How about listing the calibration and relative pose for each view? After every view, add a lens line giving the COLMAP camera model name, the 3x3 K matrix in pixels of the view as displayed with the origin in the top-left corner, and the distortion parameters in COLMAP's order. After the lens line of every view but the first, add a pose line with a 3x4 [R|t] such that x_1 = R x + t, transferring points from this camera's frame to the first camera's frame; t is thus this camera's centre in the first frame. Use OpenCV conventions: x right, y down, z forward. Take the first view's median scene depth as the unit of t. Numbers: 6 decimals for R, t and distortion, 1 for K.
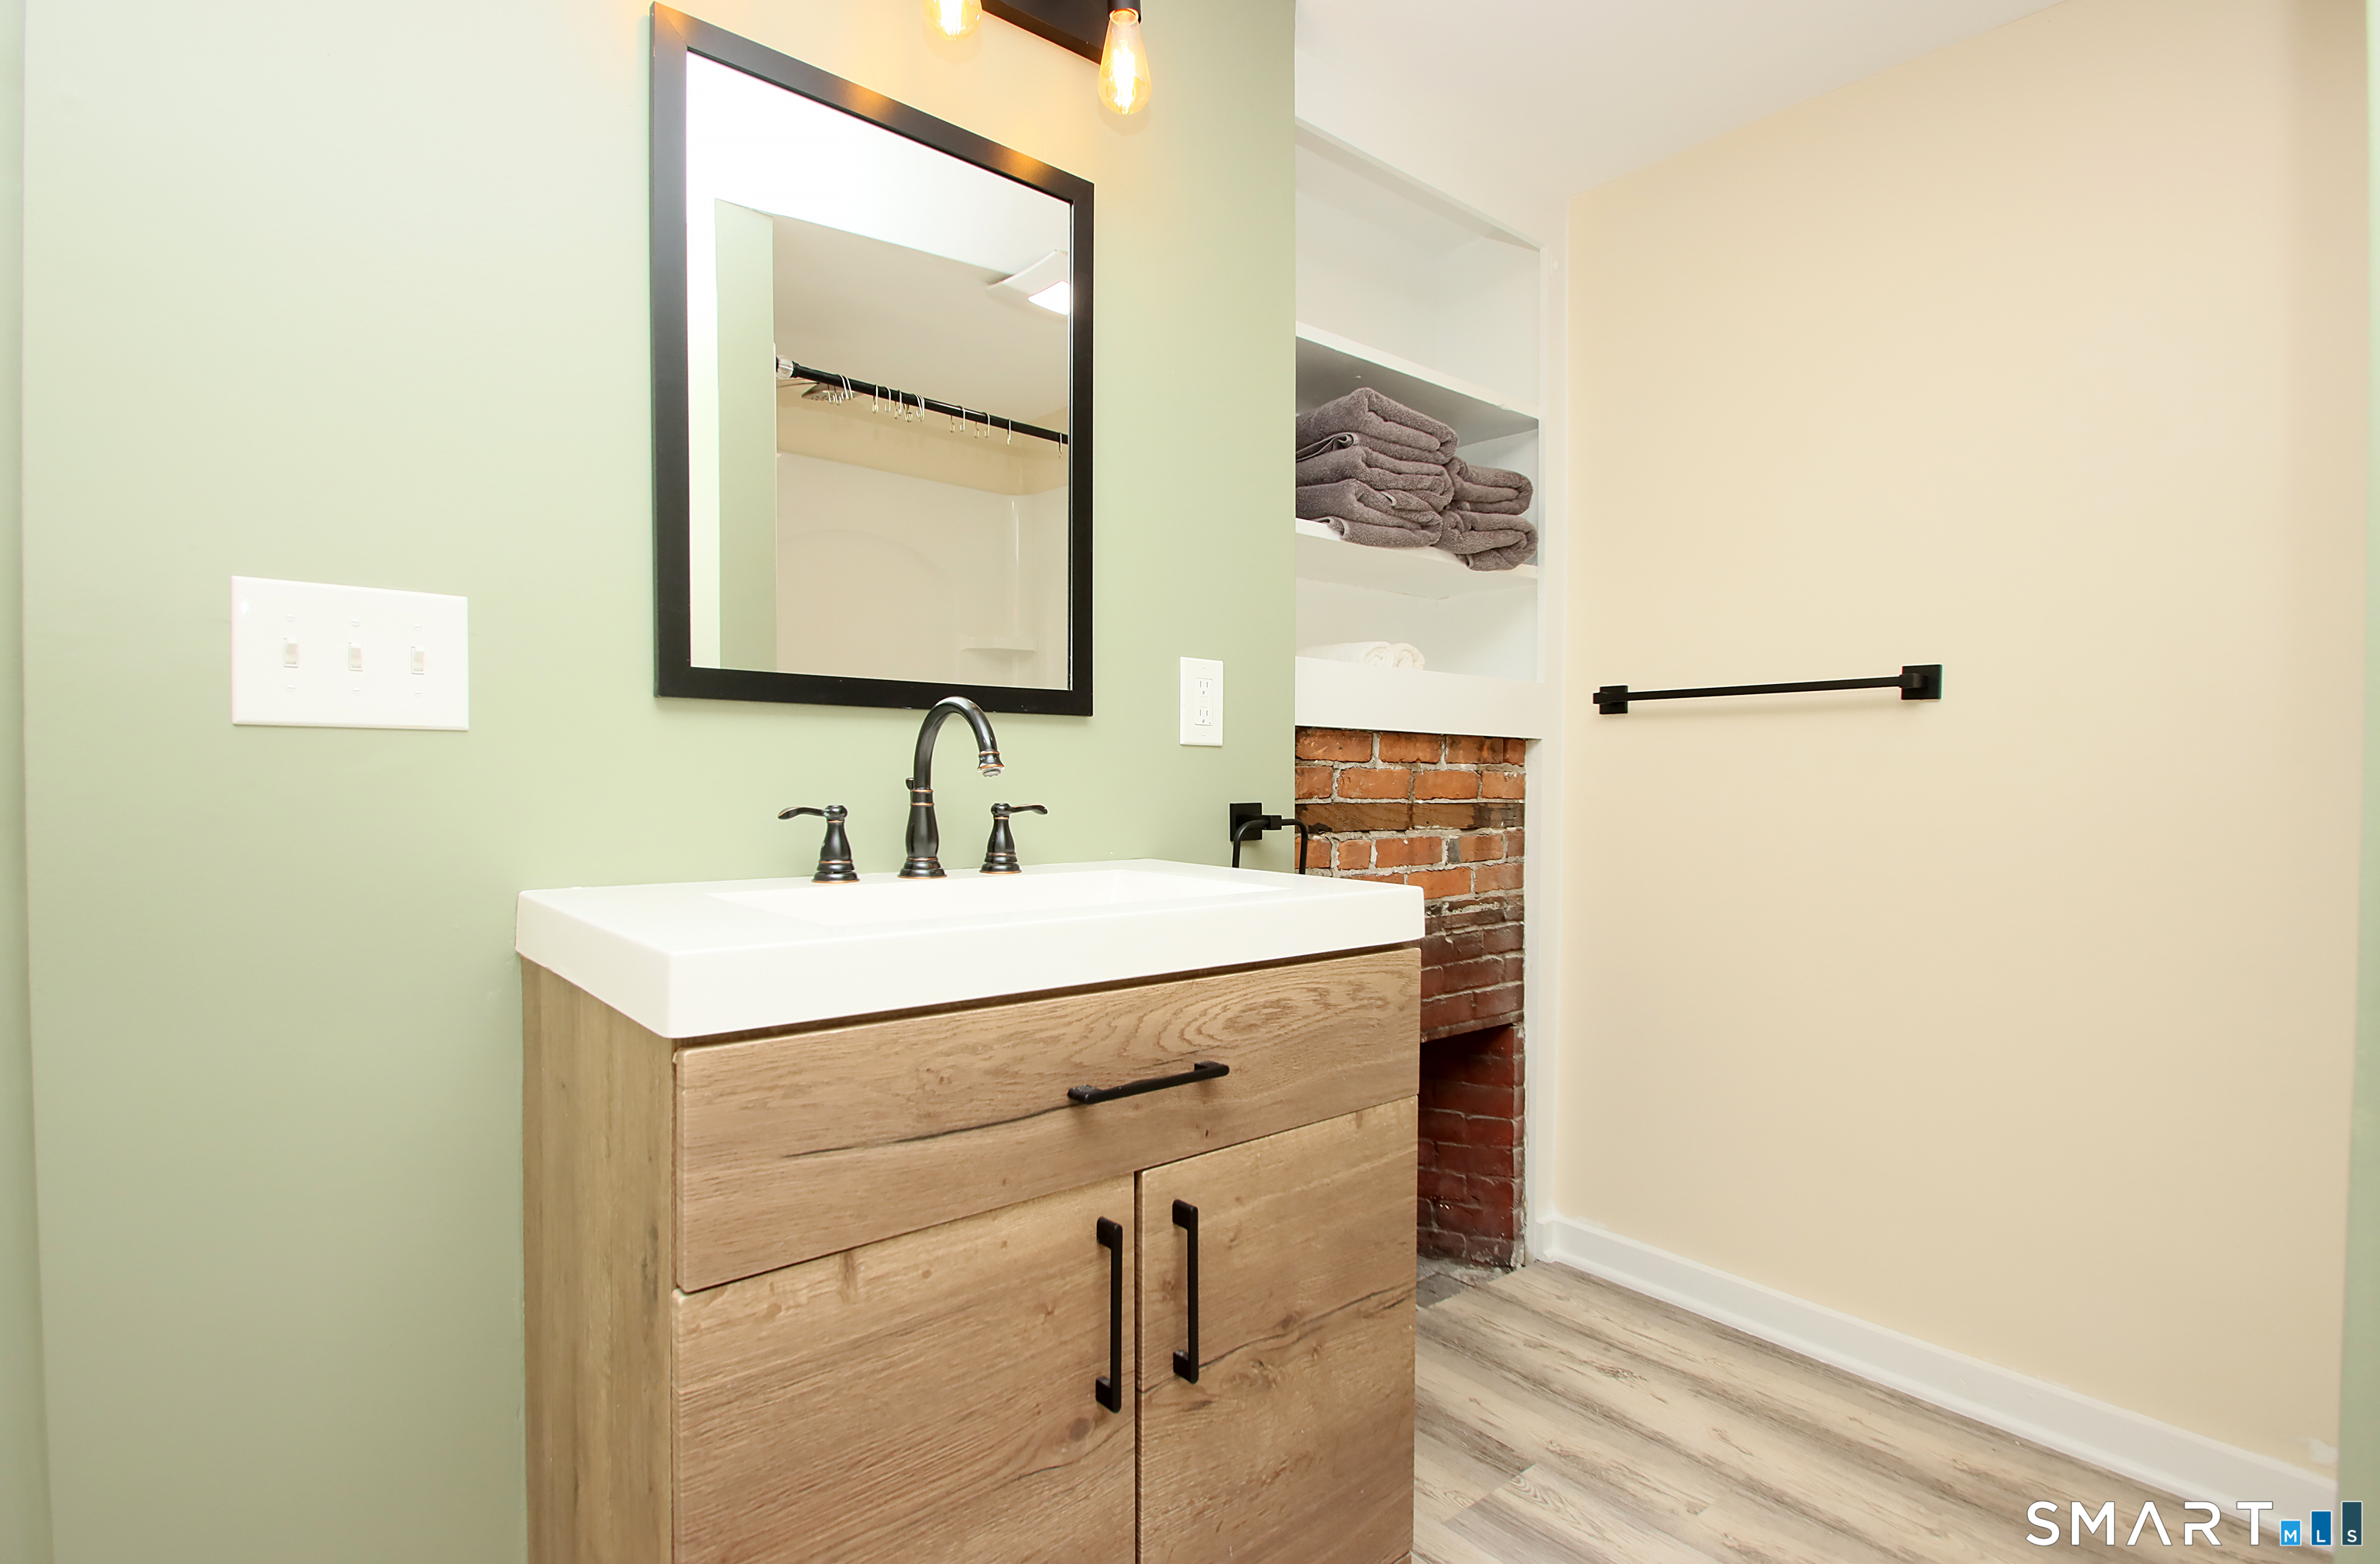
lens RADIAL K [[1139.5, 0, 1227.3], [0, 1139.5, 844.3], [0, 0, 1]] dist [0.009342, -0.013961]
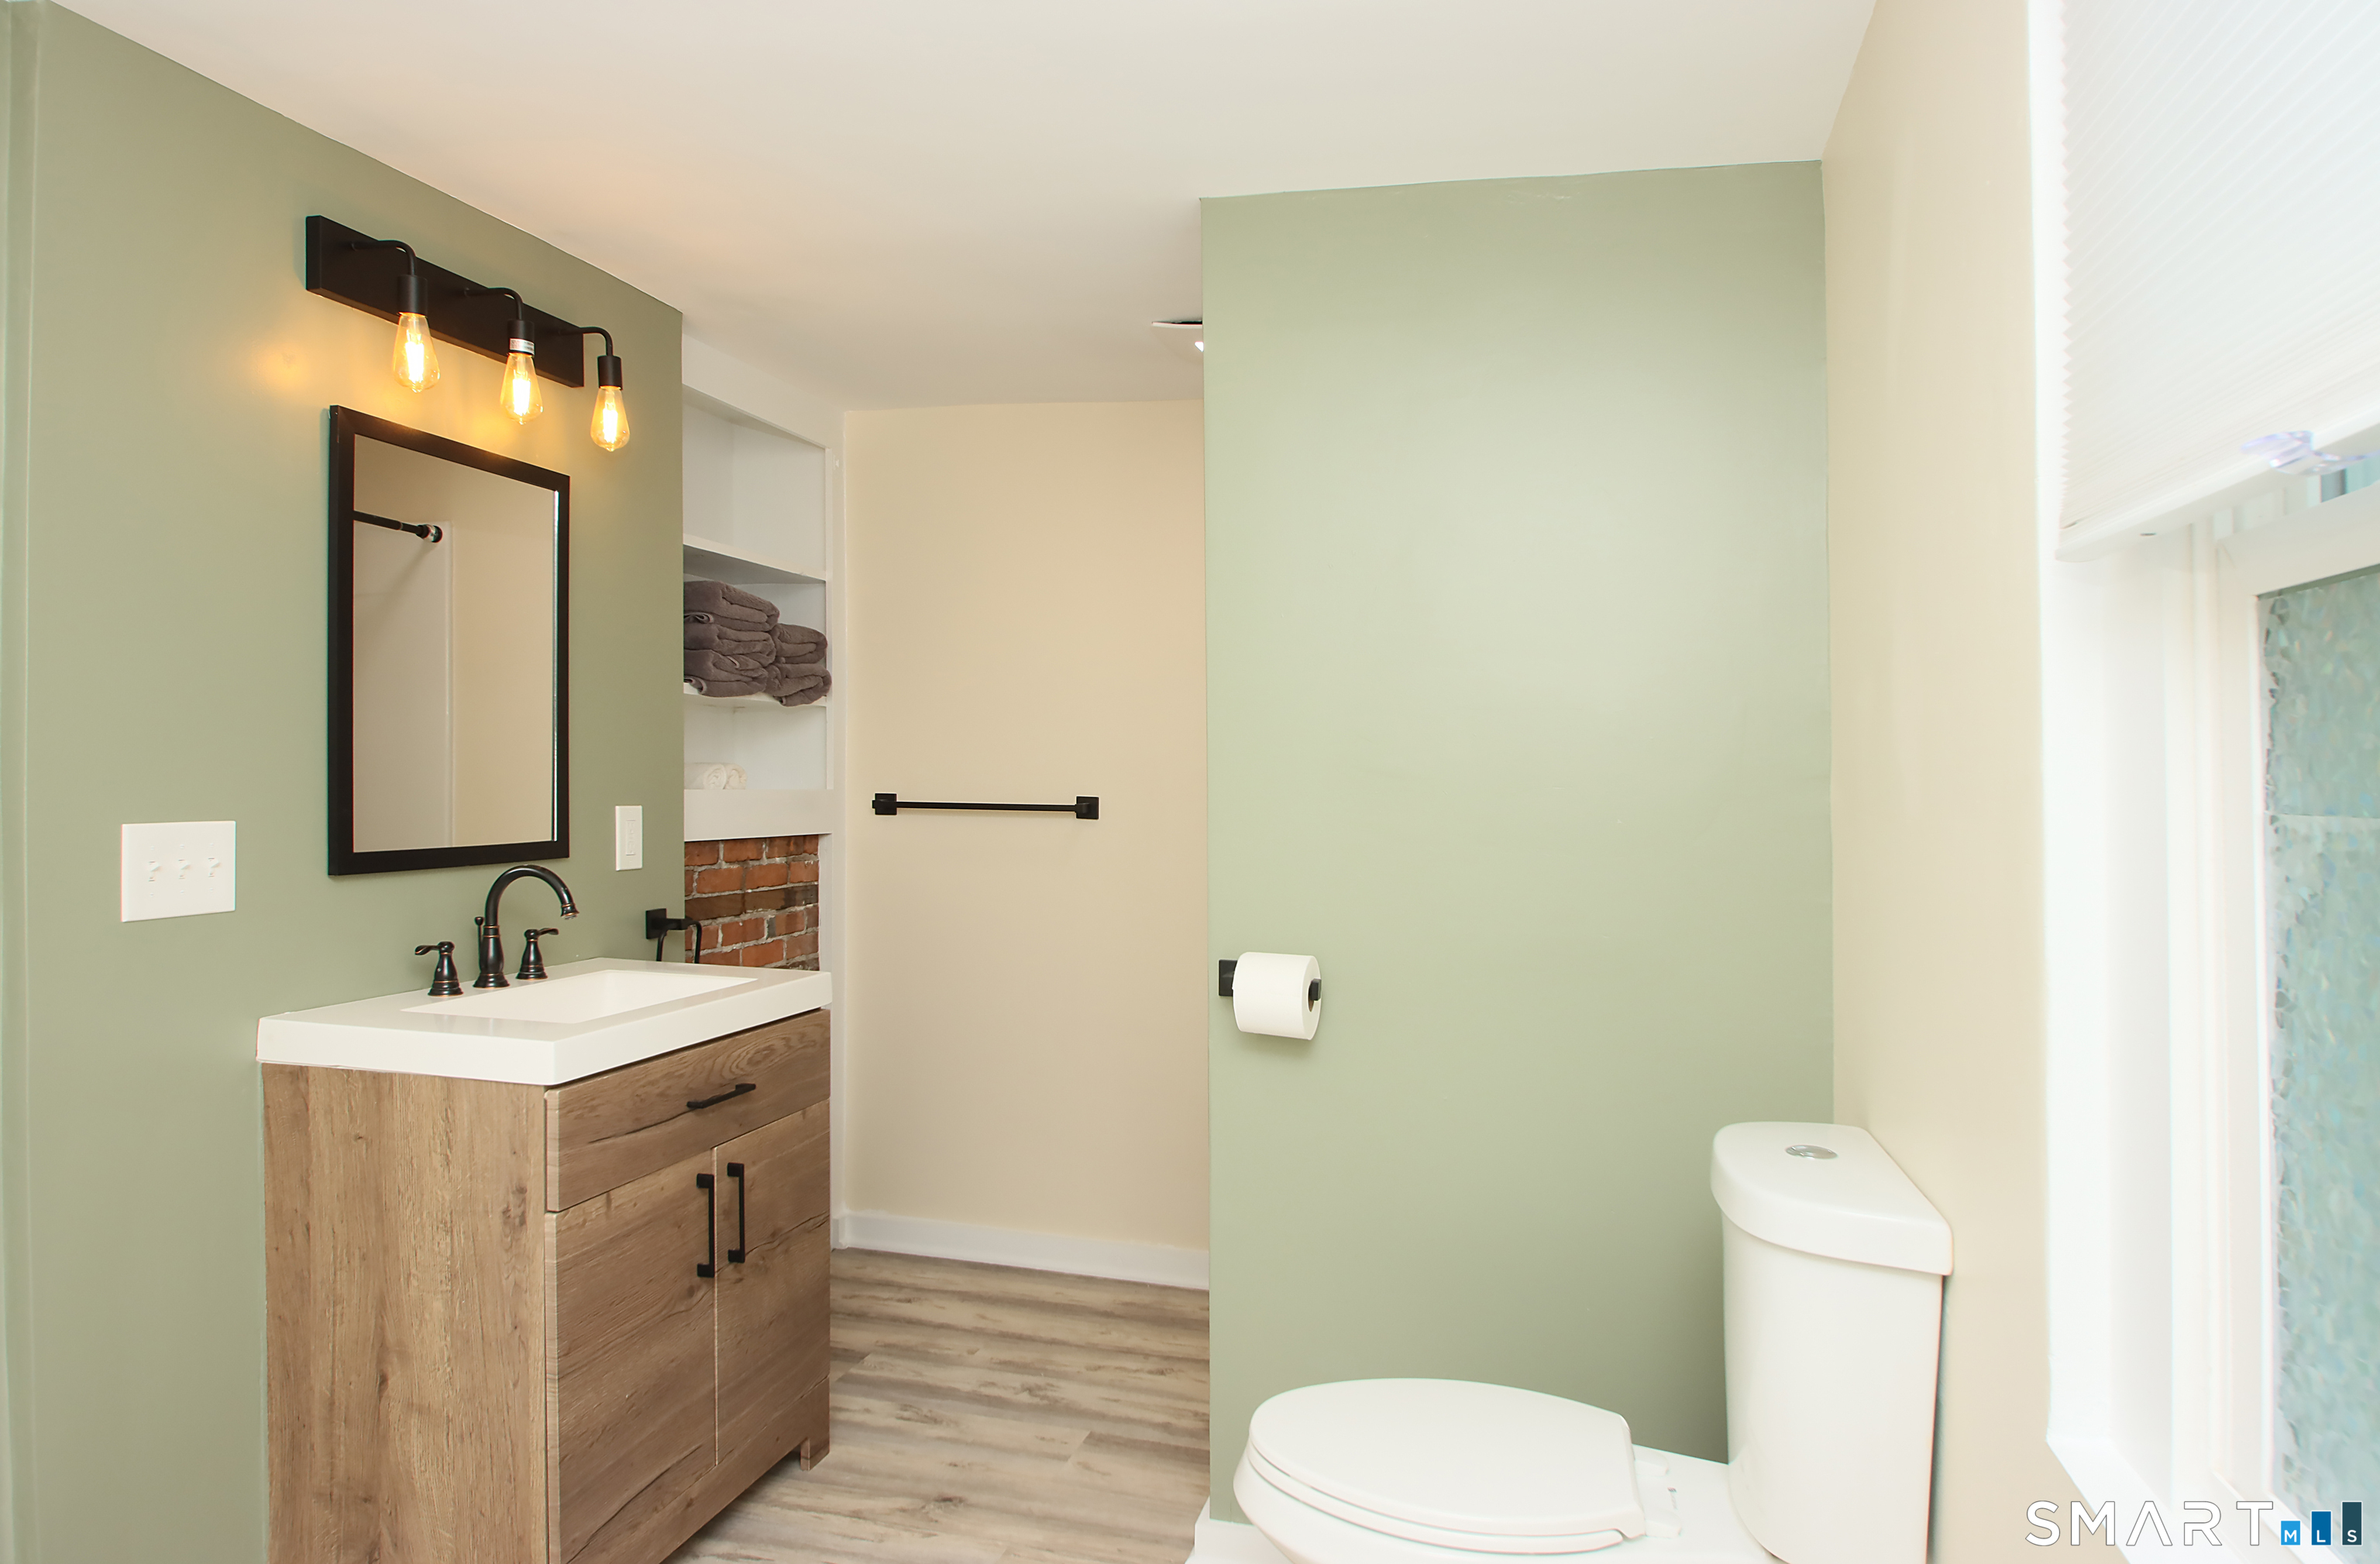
lens RADIAL K [[1549.3, 0, 1182.5], [0, 1549.3, 778.5], [0, 0, 1]] dist [-0.014742, 0.009765]
pose [[0.825290, 0.003977, 0.564695, -0.570151], [0.019719, 0.999162, -0.035855, -0.128476], [-0.564364, 0.040726, 0.824521, -0.974311]]
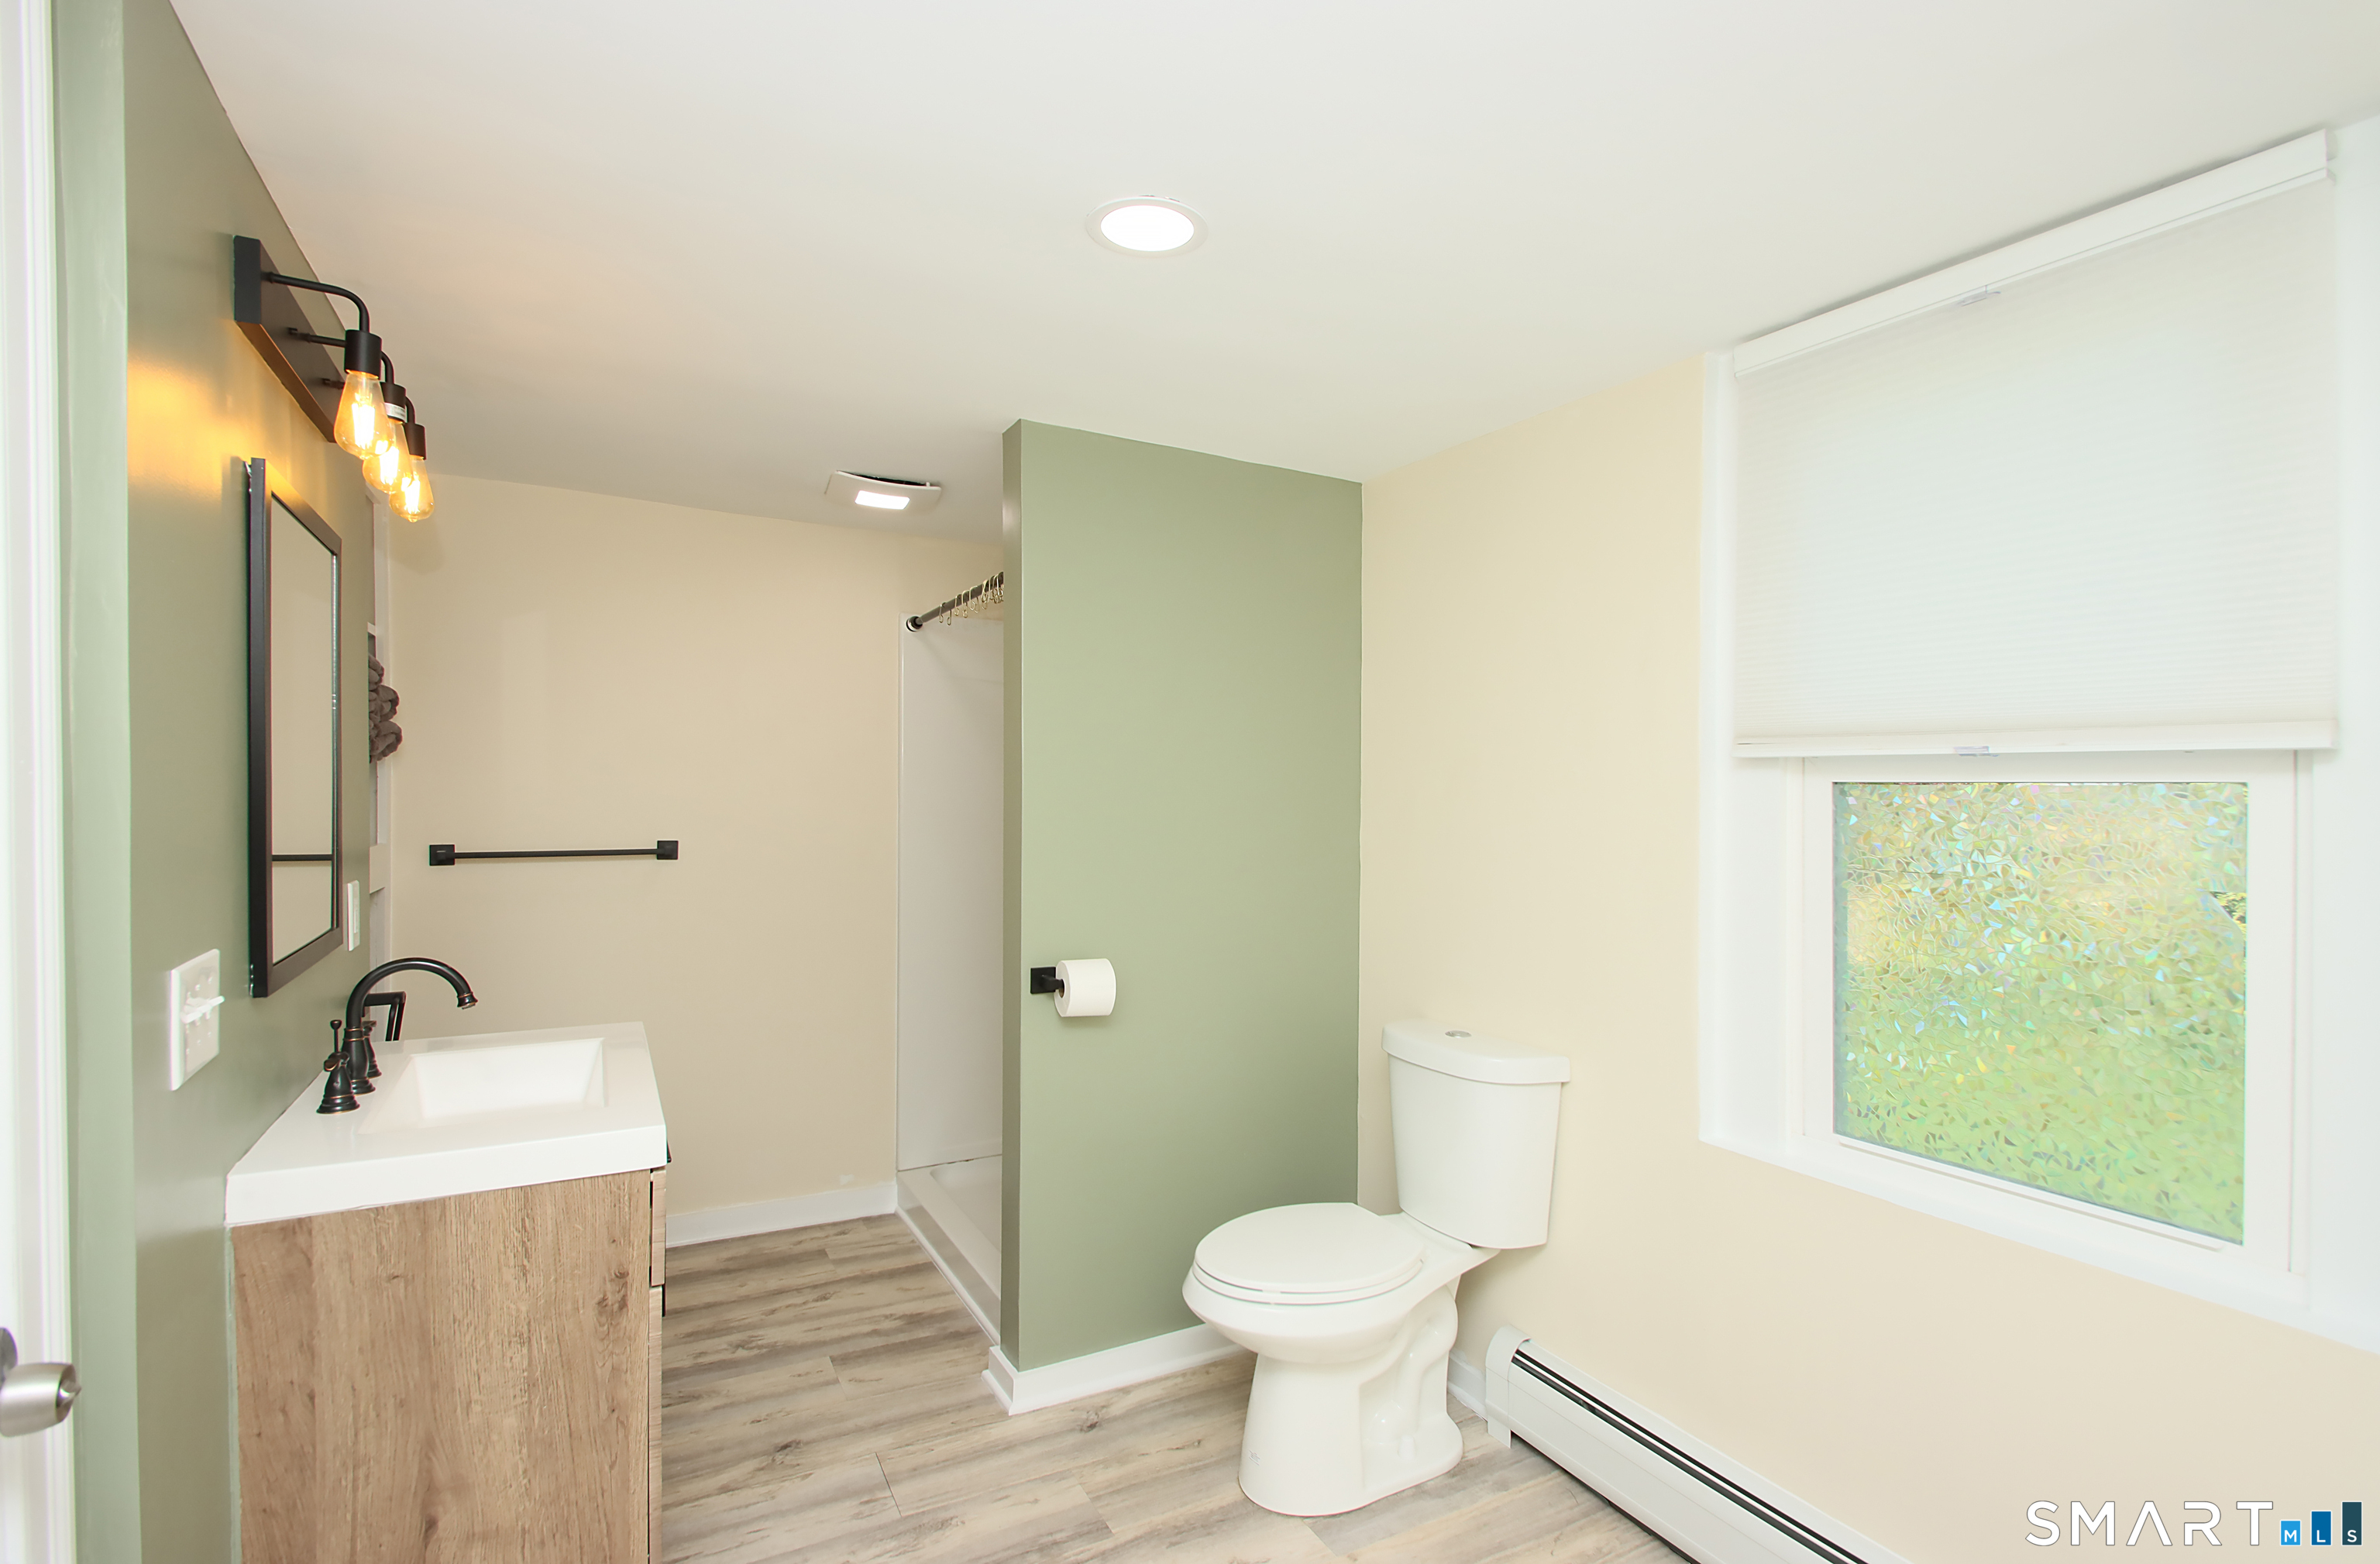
lens RADIAL K [[1139.5, 0, 1192.7], [0, 1139.5, 788.2], [0, 0, 1]] dist [0.009342, -0.013961]
pose [[0.206072, -0.009876, 0.978487, -1.205749], [0.044637, 0.999003, 0.000682, -0.251034], [-0.977518, 0.043536, 0.206308, -0.227355]]
